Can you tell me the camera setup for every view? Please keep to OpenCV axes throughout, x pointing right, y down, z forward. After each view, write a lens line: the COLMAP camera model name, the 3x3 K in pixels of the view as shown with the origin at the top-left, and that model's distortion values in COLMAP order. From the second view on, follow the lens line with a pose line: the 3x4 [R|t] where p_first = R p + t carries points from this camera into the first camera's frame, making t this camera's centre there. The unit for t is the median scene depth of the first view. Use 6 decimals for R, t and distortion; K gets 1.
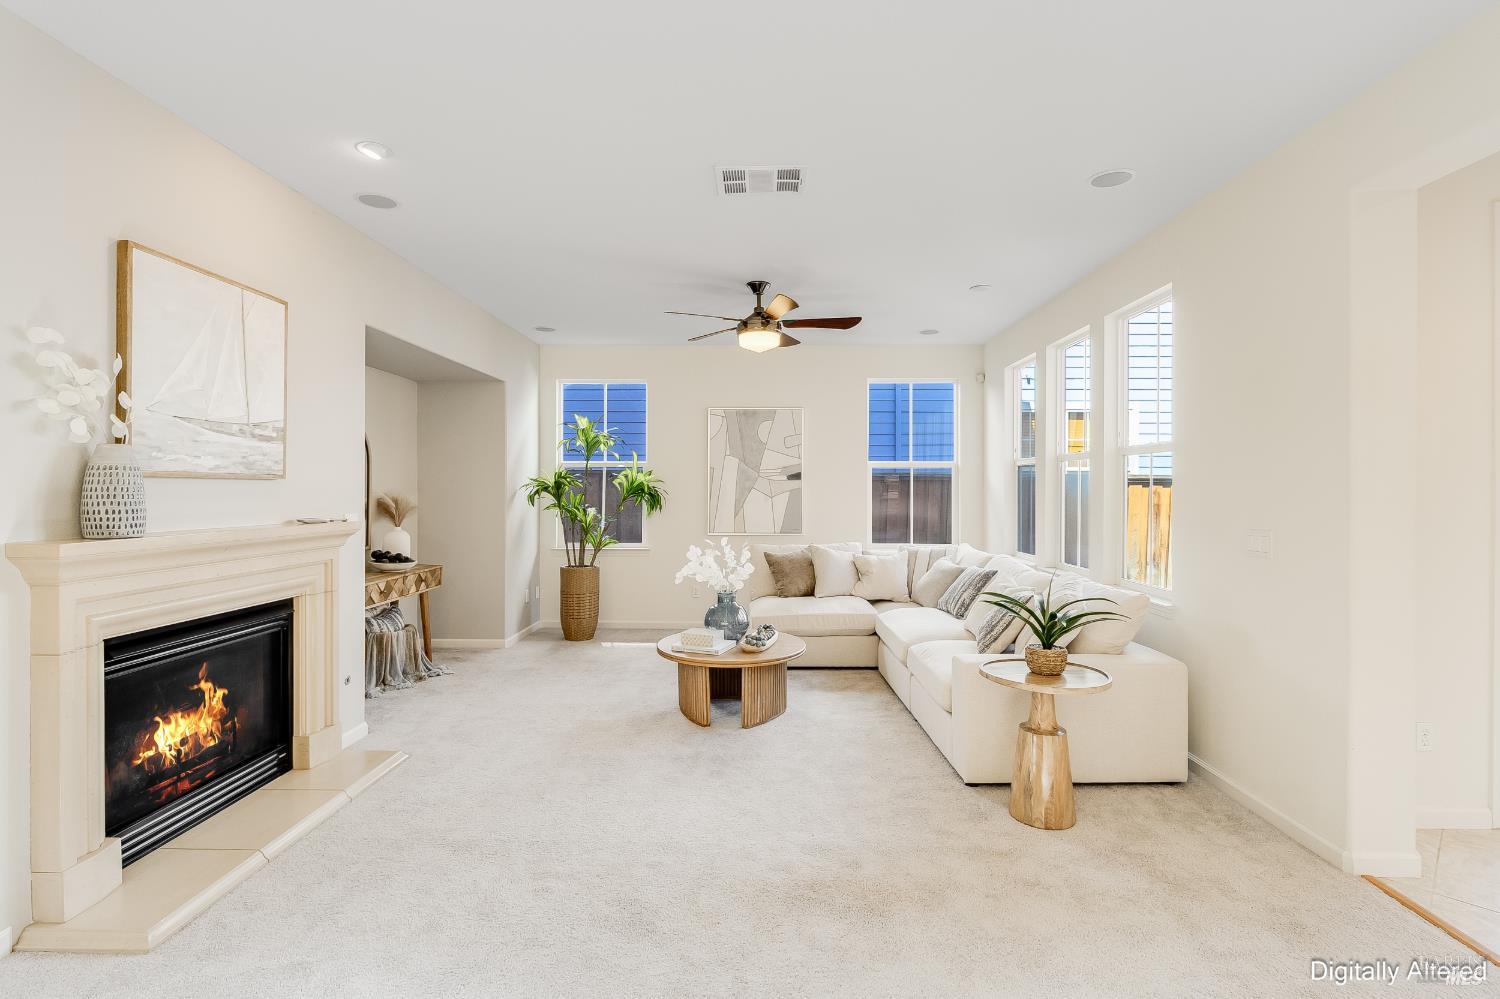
lens RADIAL K [[710.1, 0, 749.5], [0, 710.1, 491.1], [0, 0, 1]] dist [-0.000656, -0.001387]
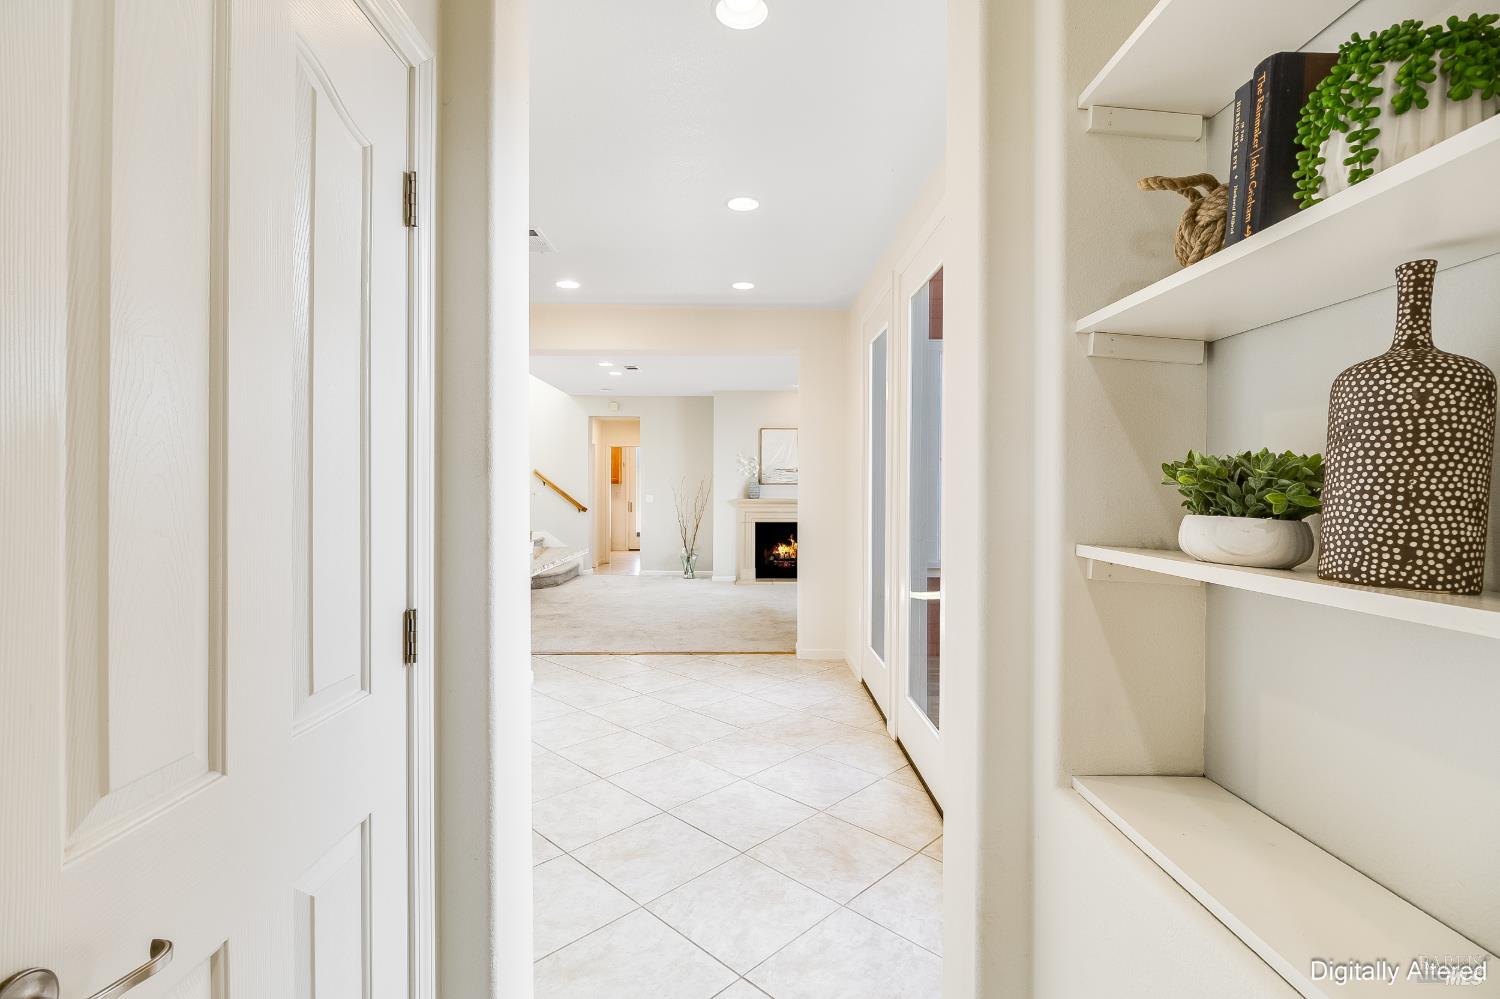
lens RADIAL K [[710.1, 0, 749.5], [0, 710.1, 491.1], [0, 0, 1]] dist [-0.000656, -0.001387]
pose [[0.025407, -0.001065, -0.999677, 1.898210], [-0.003554, 0.999993, -0.001156, 0.013071], [0.999671, 0.003582, 0.025403, 0.470338]]
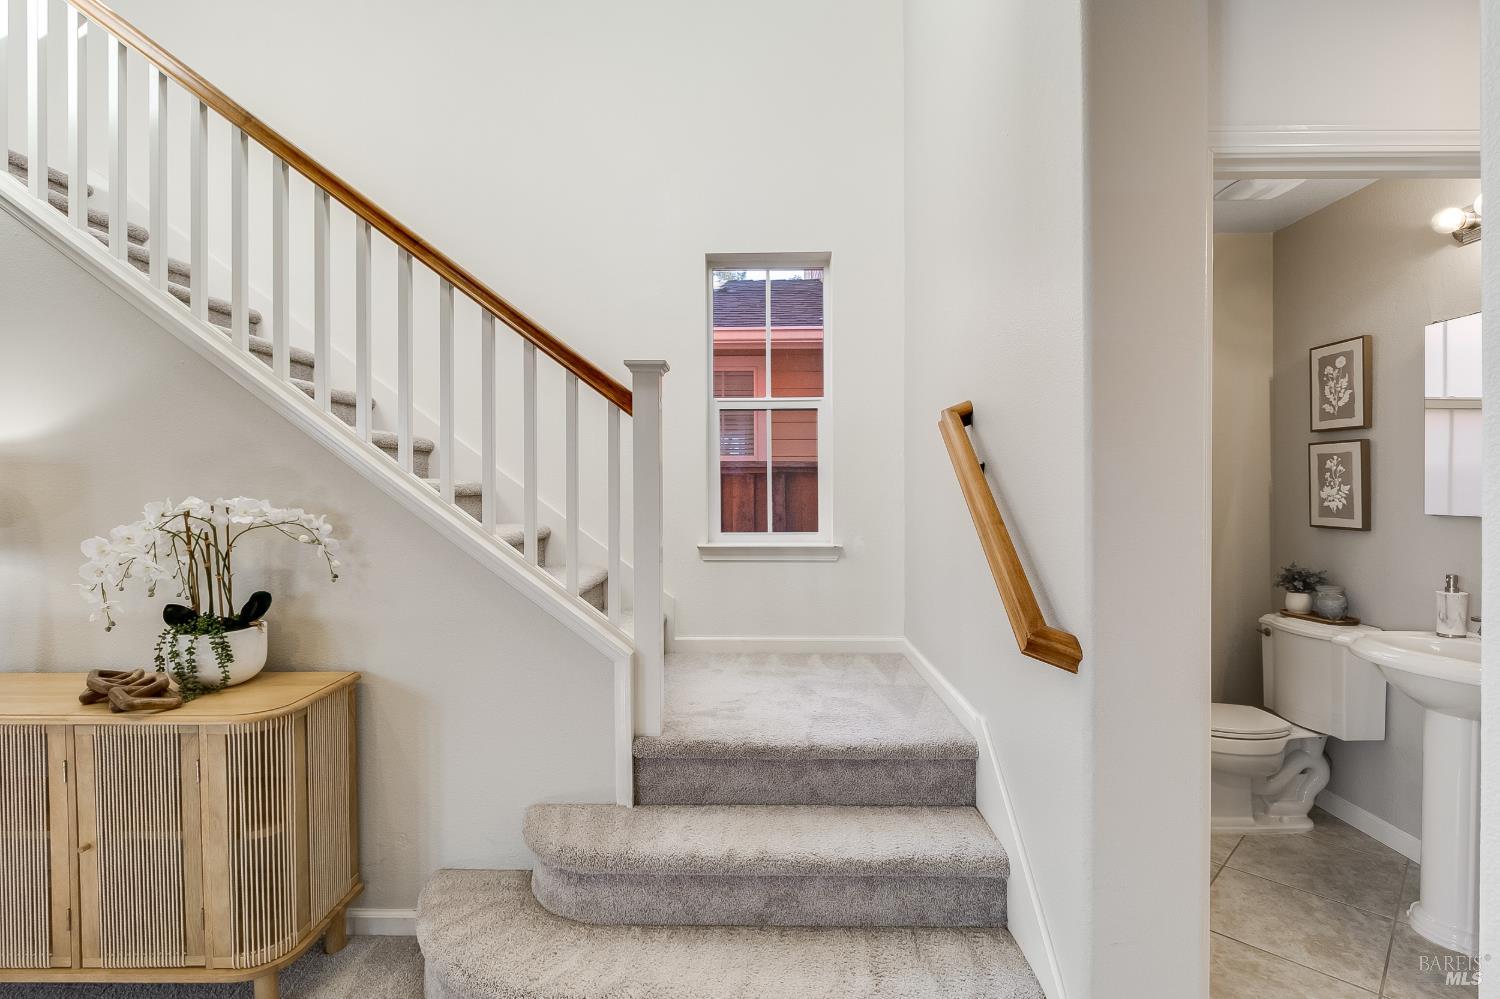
lens RADIAL K [[721.6, 0, 757.8], [0, 721.6, 488.6], [0, 0, 1]] dist [-0.000229, -0.001087]
pose [[-0.999903, -0.002054, -0.013744, -0.506944], [-0.002078, 0.999996, 0.001687, -0.000337], [0.013740, 0.001715, -0.999904, 0.303810]]
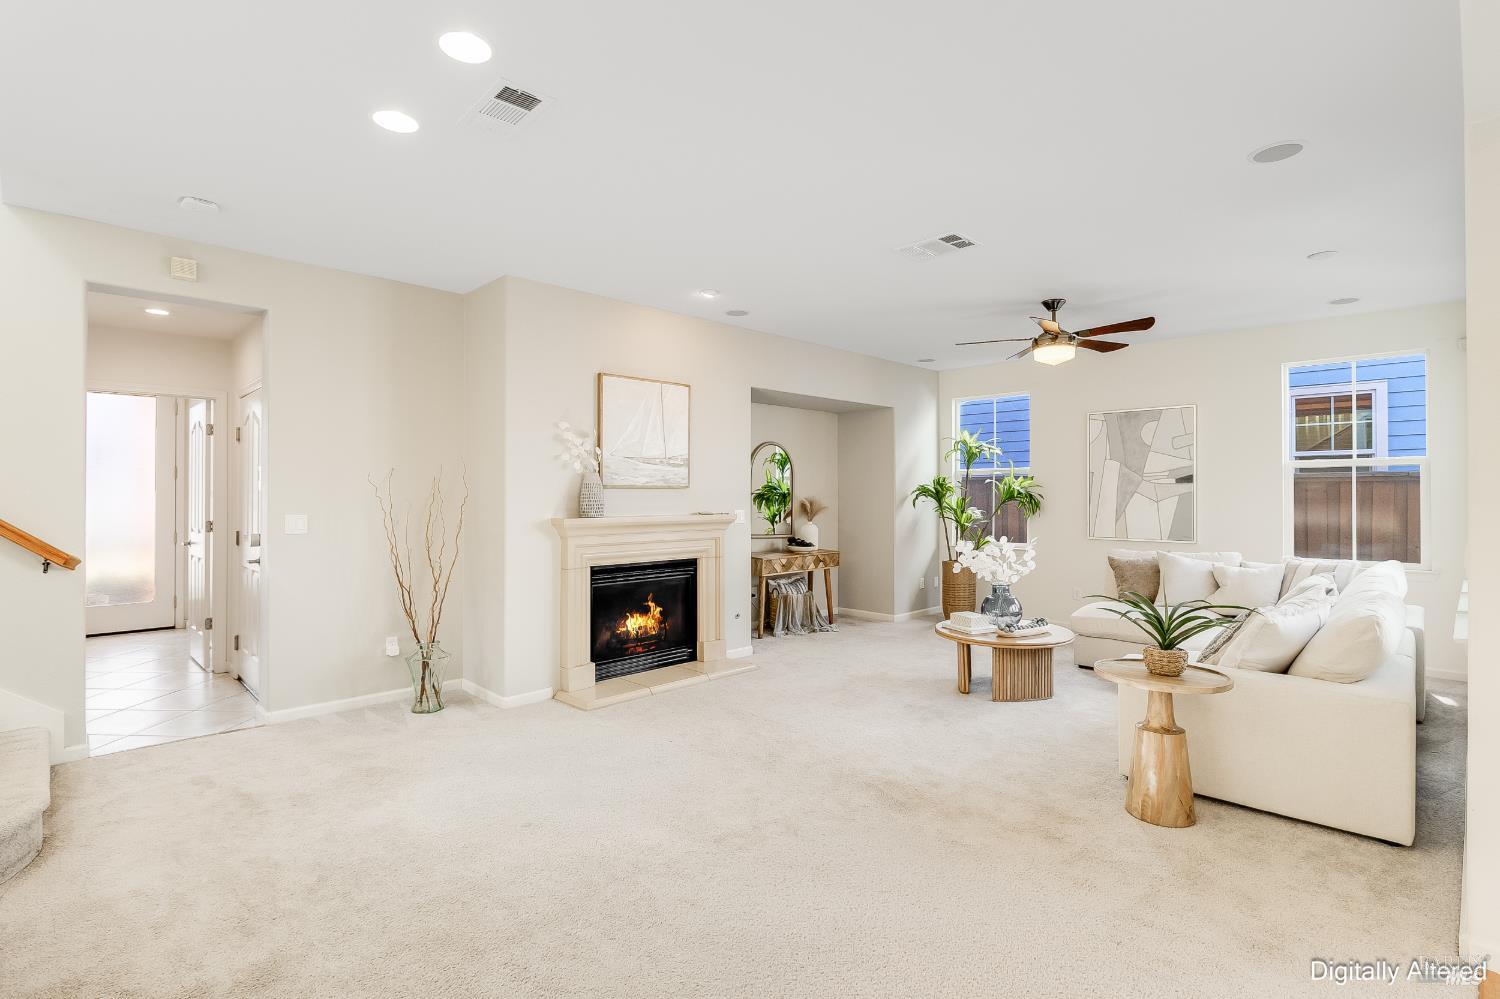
lens RADIAL K [[710.1, 0, 749.5], [0, 710.1, 491.1], [0, 0, 1]] dist [-0.000656, -0.001387]
pose [[0.715269, -0.006425, -0.698820, 0.491198], [0.000649, 0.999963, -0.008529, 0.003421], [0.698849, 0.005647, 0.715247, -0.095040]]
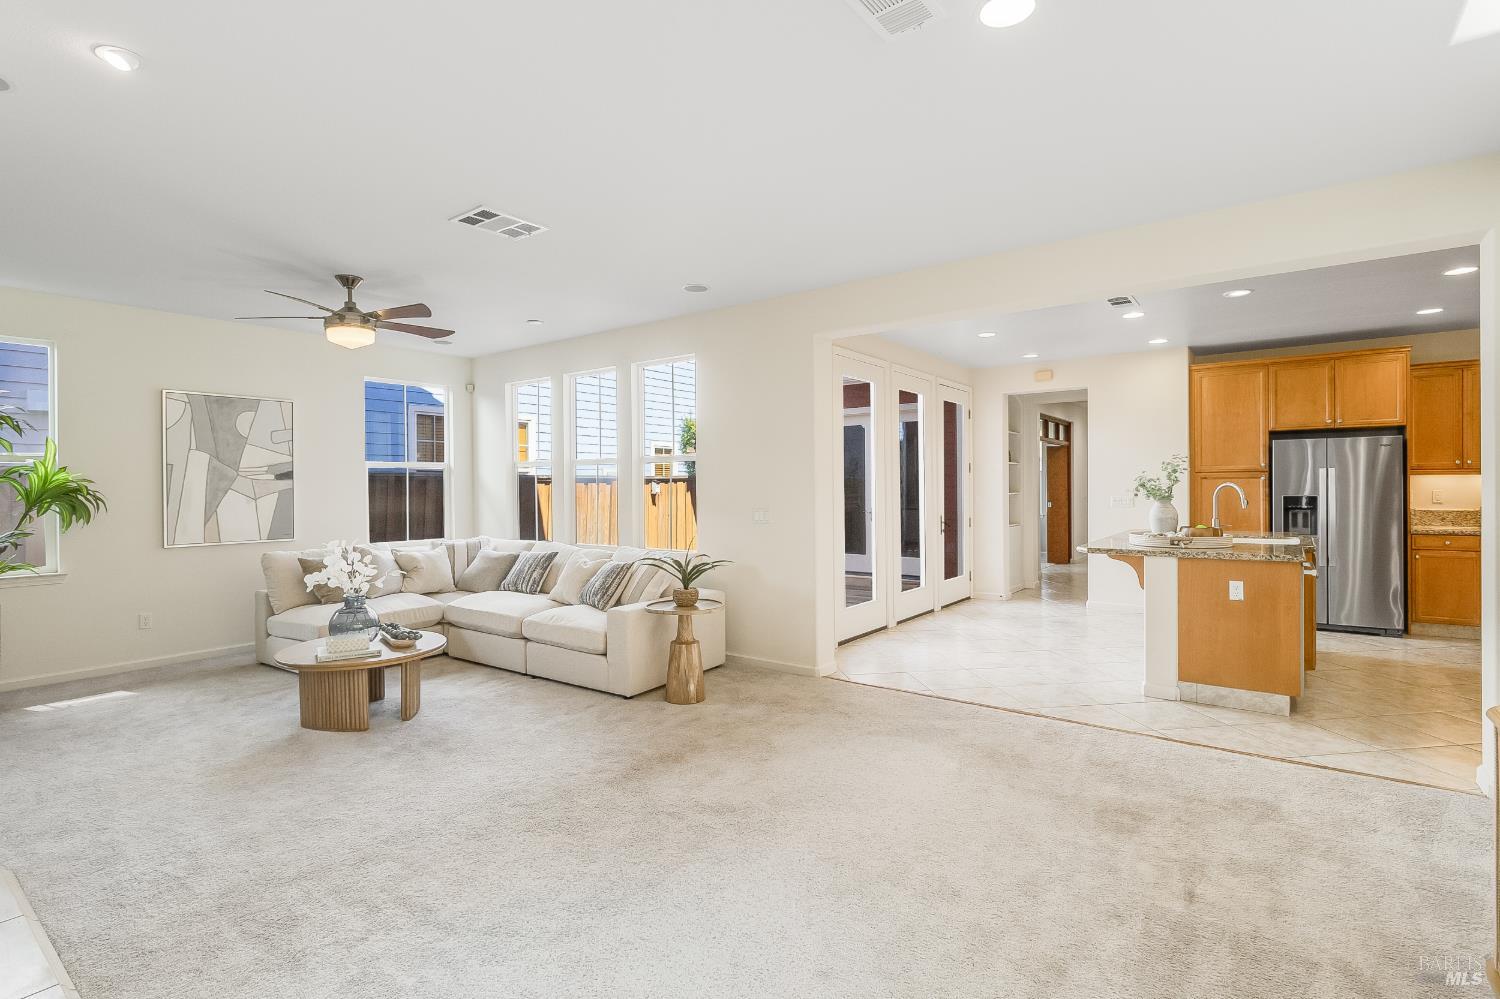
lens RADIAL K [[710.1, 0, 749.5], [0, 710.1, 491.1], [0, 0, 1]] dist [-0.000656, -0.001387]
pose [[0.583003, -0.012850, 0.812369, -0.524175], [0.011483, 0.999905, 0.007576, -0.001516], [-0.812389, 0.004912, 0.583095, -0.007863]]
